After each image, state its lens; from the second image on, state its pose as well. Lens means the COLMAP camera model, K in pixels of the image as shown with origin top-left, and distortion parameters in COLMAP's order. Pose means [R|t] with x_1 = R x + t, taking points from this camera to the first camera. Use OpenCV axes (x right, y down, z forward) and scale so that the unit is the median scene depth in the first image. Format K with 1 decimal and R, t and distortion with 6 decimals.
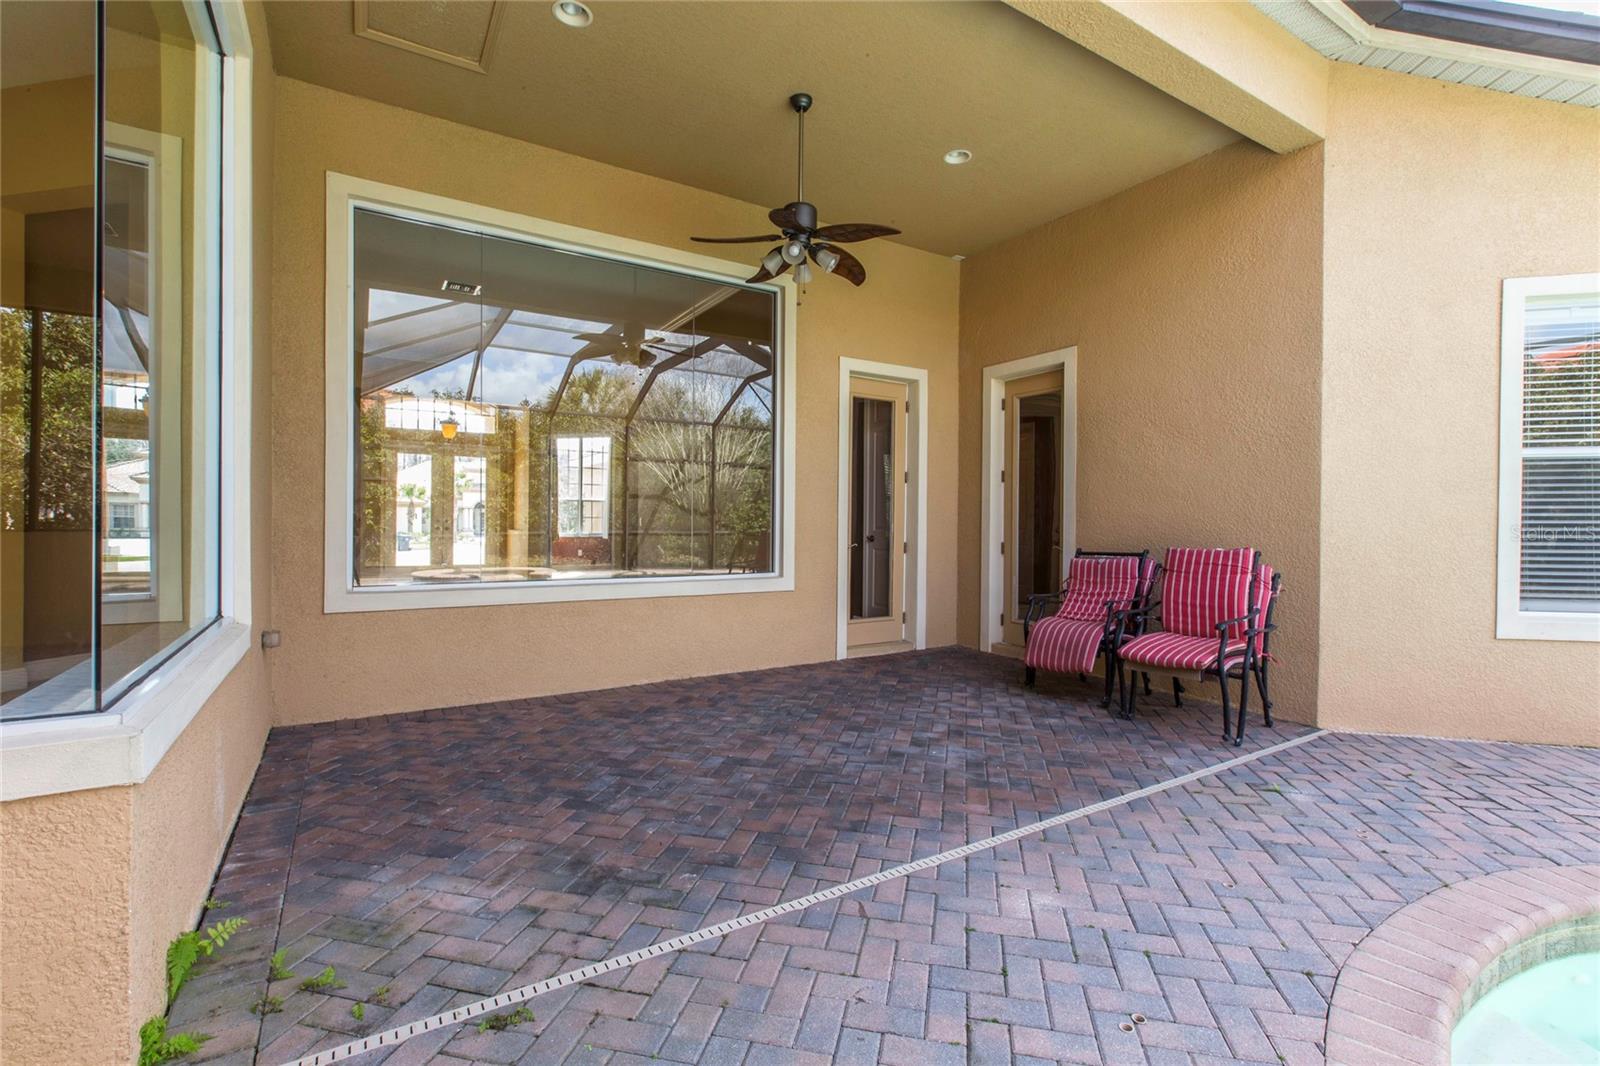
lens RADIAL K [[711.7, 0, 797.7], [0, 711.7, 526.3], [0, 0, 1]] dist [0.001155, -0.000826]
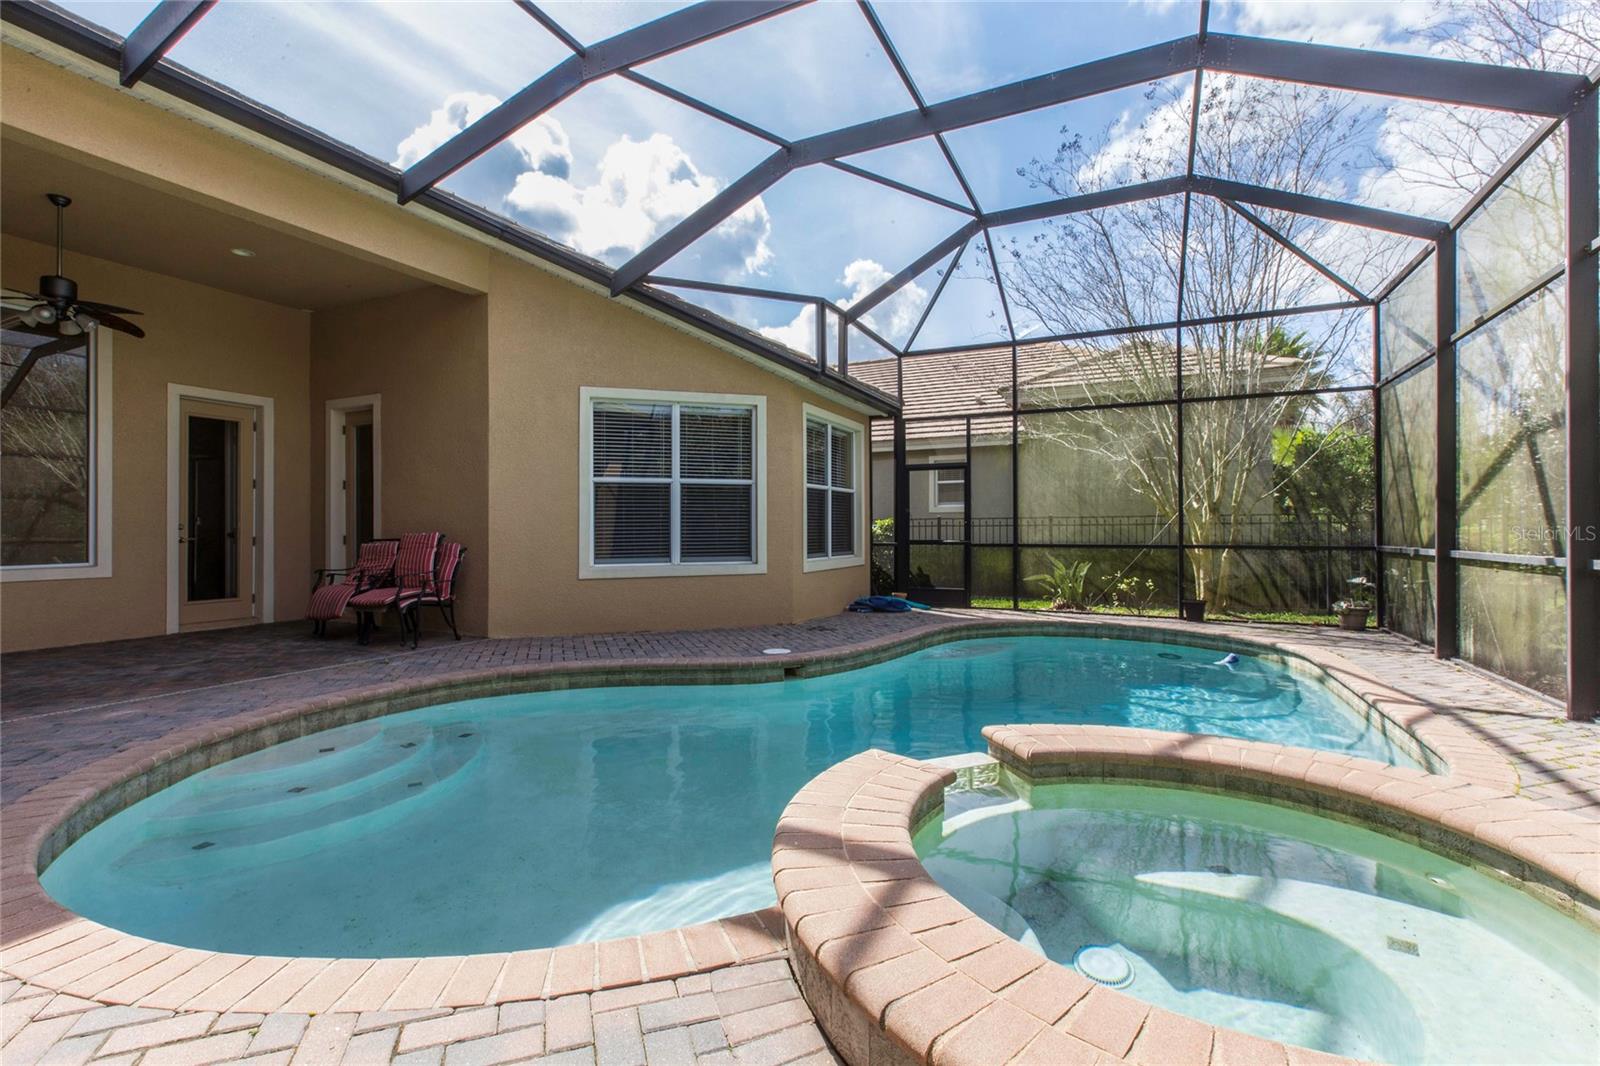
lens RADIAL K [[711.7, 0, 797.7], [0, 711.7, 526.3], [0, 0, 1]] dist [0.001155, -0.000826]
pose [[0.848315, -0.006933, 0.529447, 0.325333], [0.012472, 0.999898, -0.006889, 0.026738], [-0.529346, 0.012448, 0.848315, -0.590535]]
